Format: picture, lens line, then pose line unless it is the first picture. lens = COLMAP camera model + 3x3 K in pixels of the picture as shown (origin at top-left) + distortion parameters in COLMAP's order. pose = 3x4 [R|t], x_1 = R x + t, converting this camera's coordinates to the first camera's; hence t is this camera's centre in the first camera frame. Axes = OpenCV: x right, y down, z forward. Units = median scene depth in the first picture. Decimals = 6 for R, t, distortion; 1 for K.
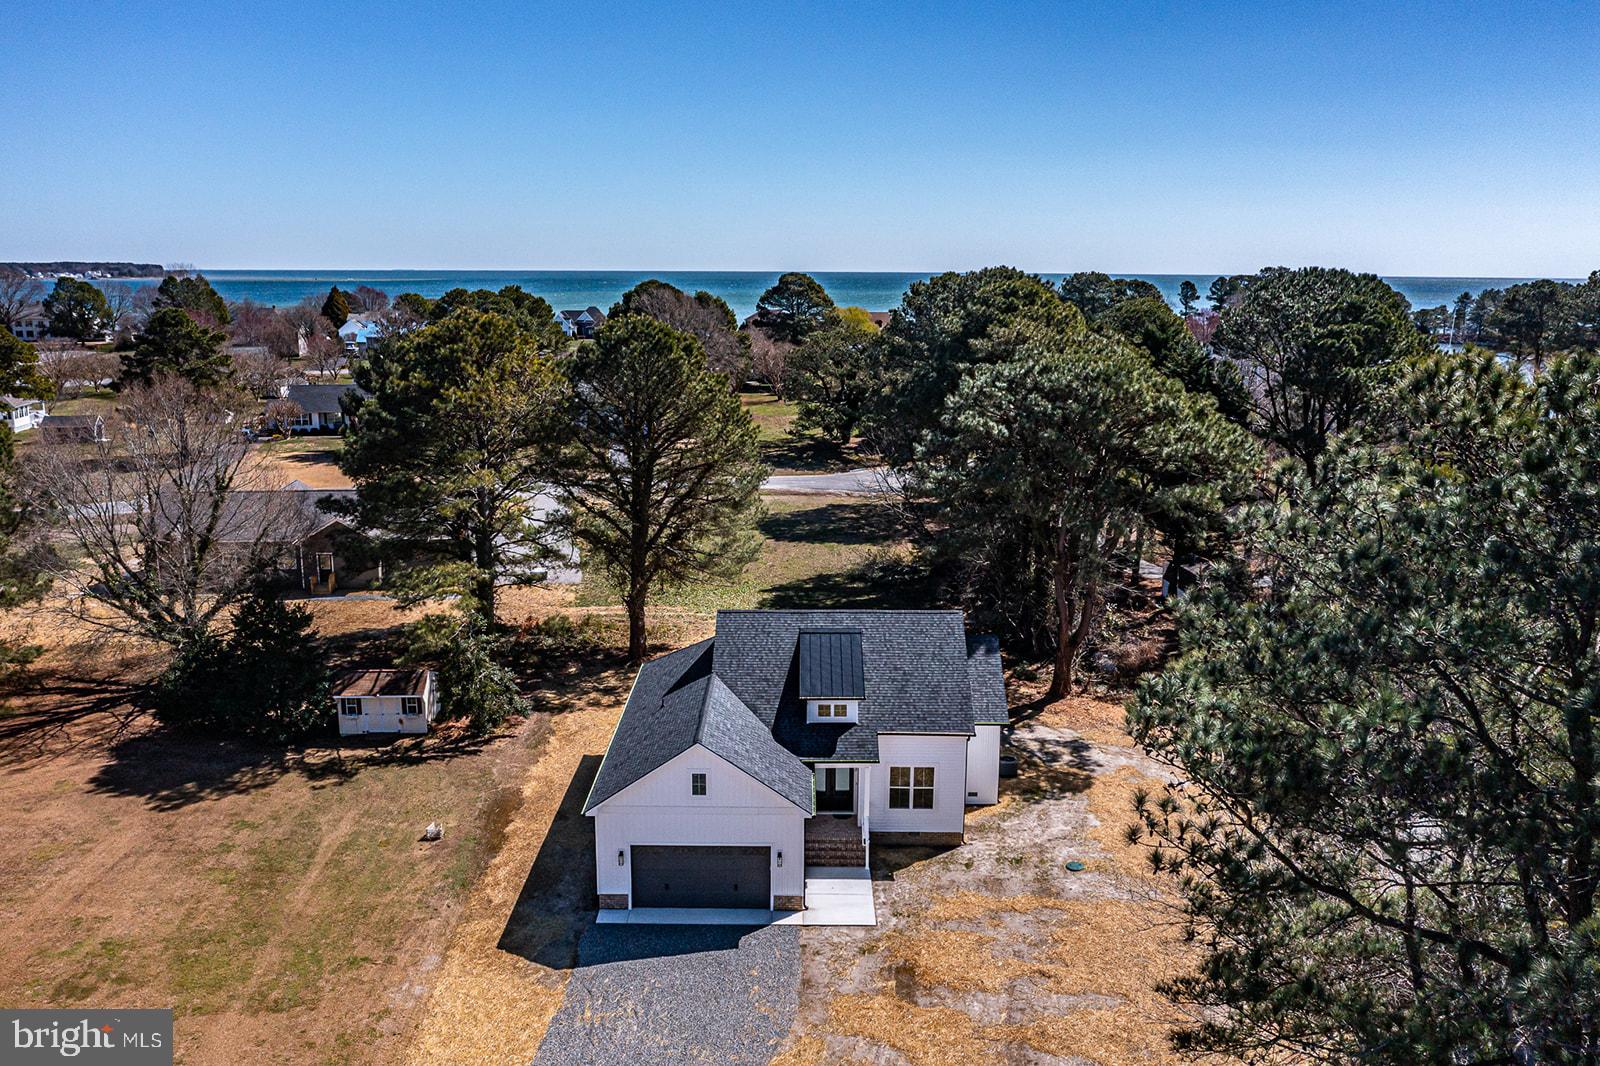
lens RADIAL K [[1280.2, 0, 796.9], [0, 1280.2, 537.1], [0, 0, 1]] dist [-0.017717, 0.008742]
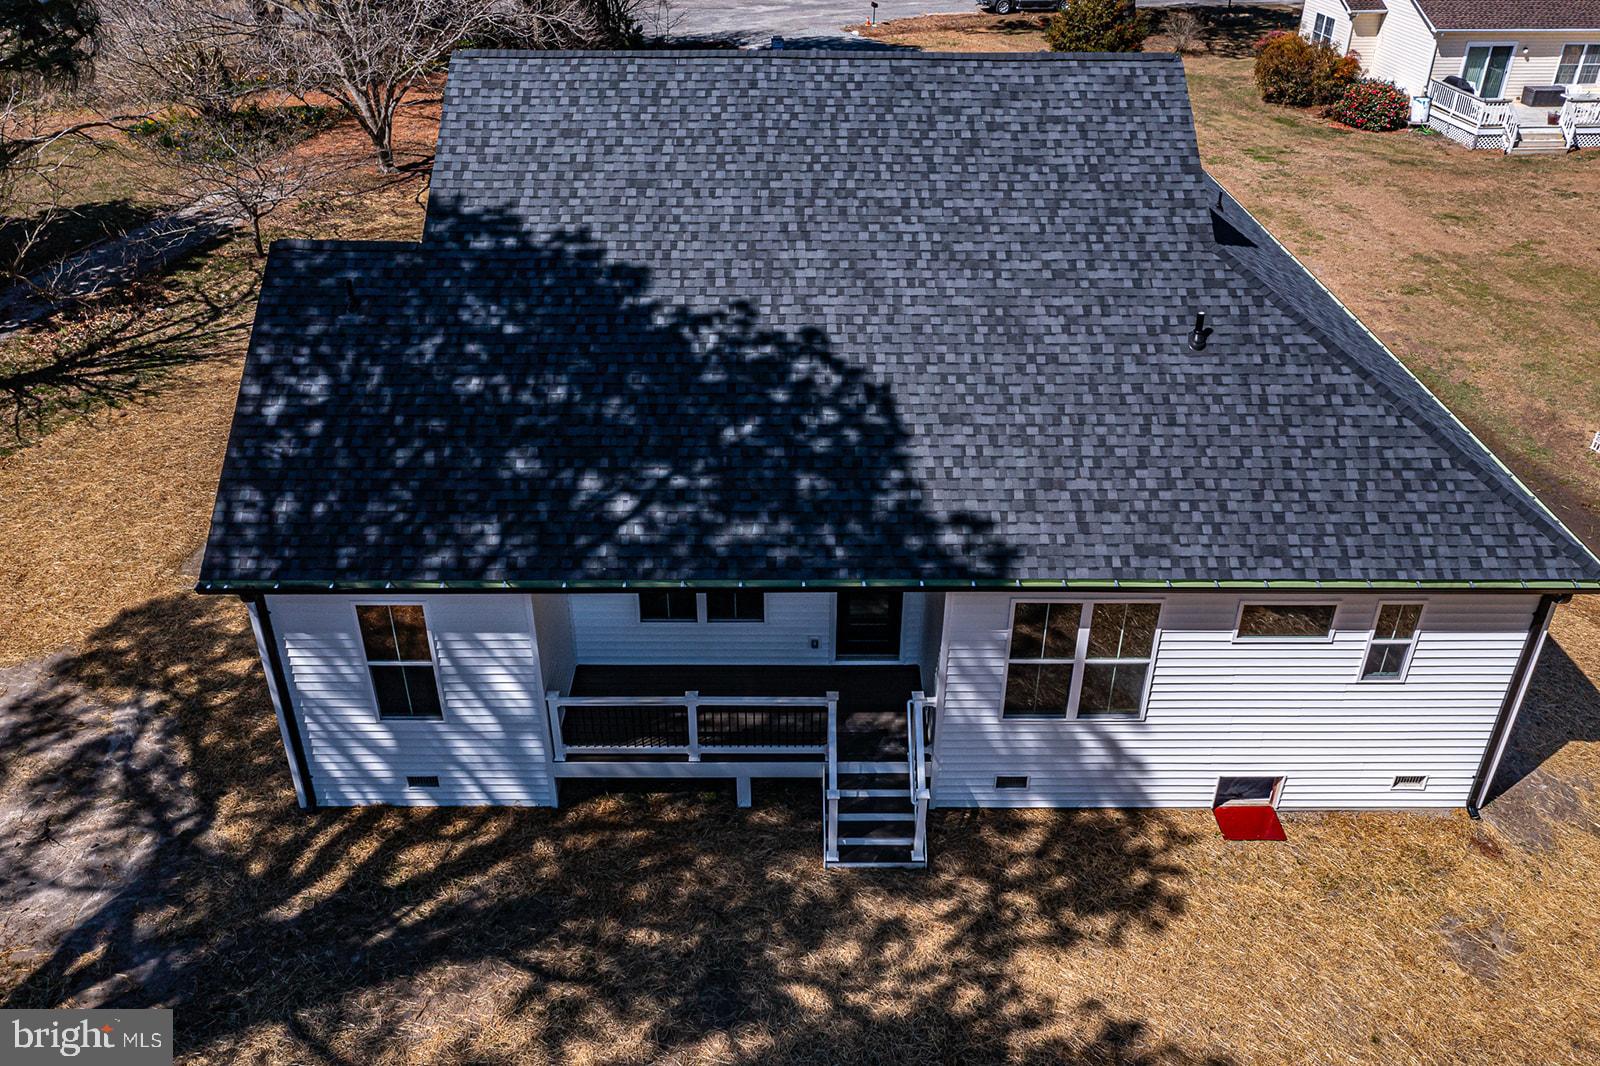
lens RADIAL K [[1280.2, 0, 796.9], [0, 1280.2, 537.1], [0, 0, 1]] dist [-0.017717, 0.008742]
pose [[-0.999972, -0.006152, -0.004160, 0.049125], [-0.007321, 0.722407, 0.691429, -0.074277], [-0.001248, 0.691441, -0.722432, 1.389600]]
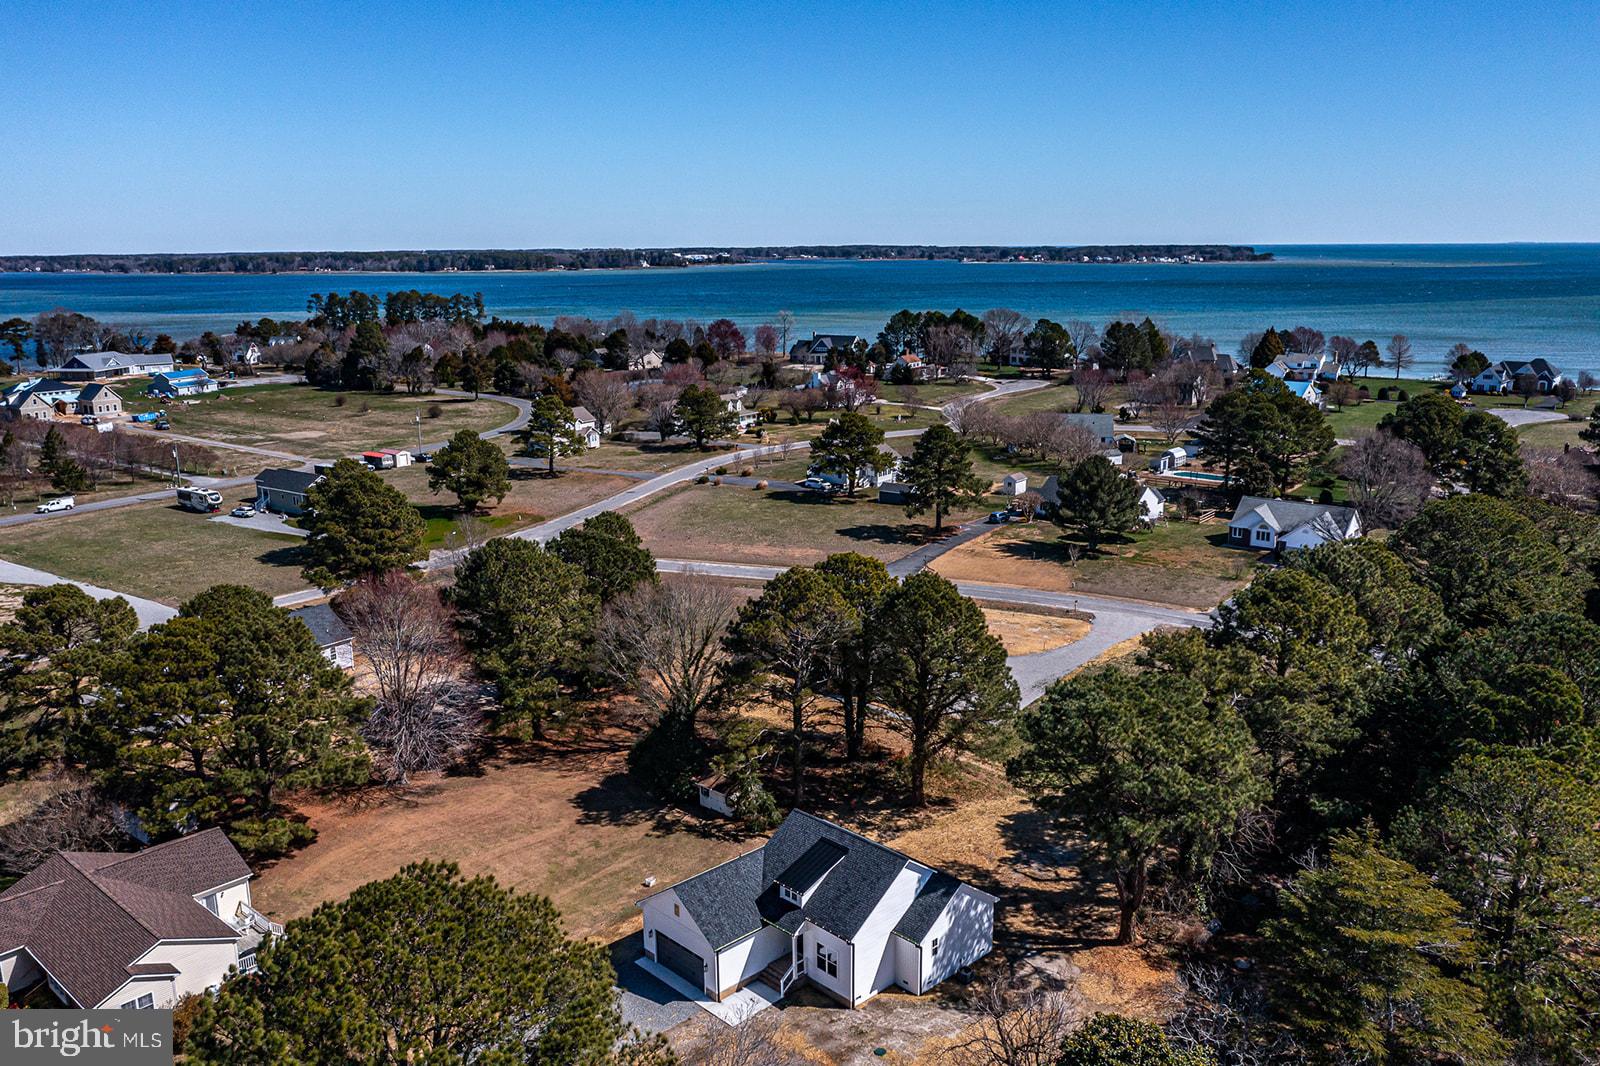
lens RADIAL K [[1269.7, 0, 795.5], [0, 1269.7, 536.9], [0, 0, 1]] dist [-0.022345, 0.021037]
pose [[0.692701, 0.151862, -0.705055, 1.064765], [-0.136166, 0.987537, 0.078926, -0.427733], [0.708254, 0.041332, 0.704747, -0.139433]]
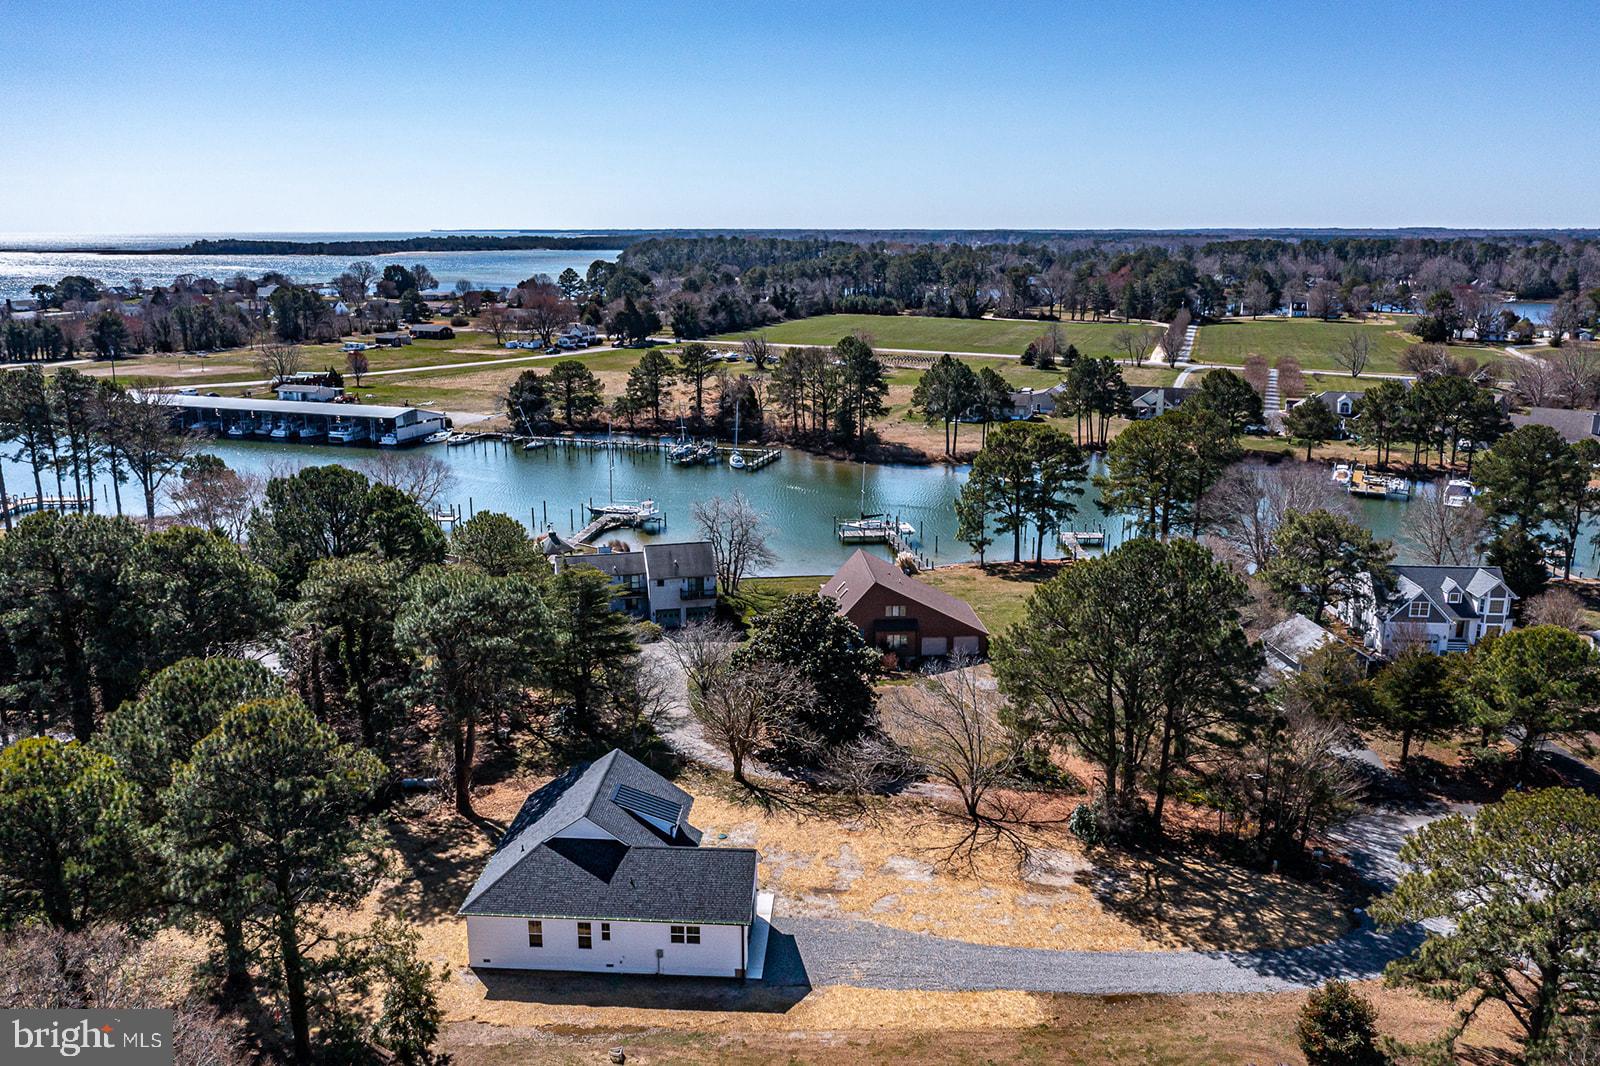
lens RADIAL K [[1275.1, 0, 797.9], [0, 1275.1, 538.9], [0, 0, 1]] dist [-0.017188, 0.005922]
pose [[0.057439, -0.244943, 0.967834, -1.442475], [0.205236, 0.951626, 0.228661, -0.550614], [-0.977026, 0.185500, 0.104932, 0.588117]]
